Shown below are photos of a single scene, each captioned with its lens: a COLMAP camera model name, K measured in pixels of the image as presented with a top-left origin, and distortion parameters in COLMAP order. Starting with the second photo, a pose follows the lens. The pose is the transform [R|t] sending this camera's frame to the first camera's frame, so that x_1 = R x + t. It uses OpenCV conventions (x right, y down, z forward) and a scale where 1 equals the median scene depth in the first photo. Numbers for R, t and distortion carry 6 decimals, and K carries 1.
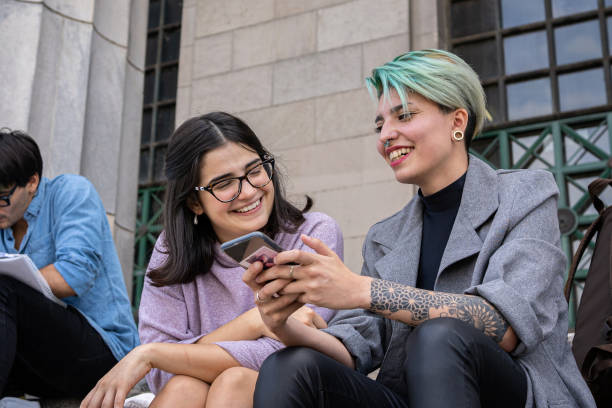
lens RADIAL K [[927.2, 0, 306.0], [0, 927.2, 204.0], [0, 0, 1]] dist [0.044094, 0.098753]
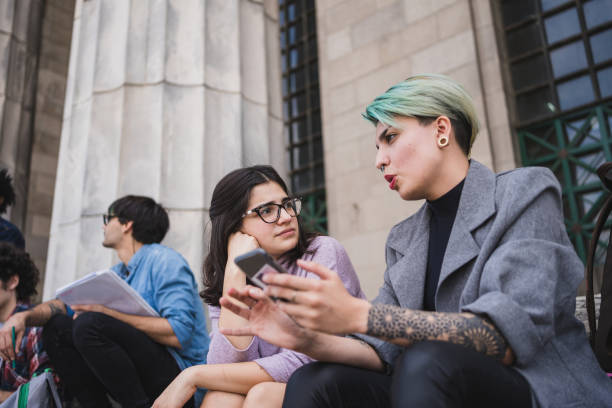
lens RADIAL K [[602.7, 0, 303.4], [0, 602.7, 210.3], [0, 0, 1]] dist [0.011334, 0.014699]
pose [[0.968230, -0.126009, -0.215993, 0.131727], [0.131108, 0.991324, 0.009383, -0.024800], [0.212937, -0.037403, 0.976350, 0.294697]]
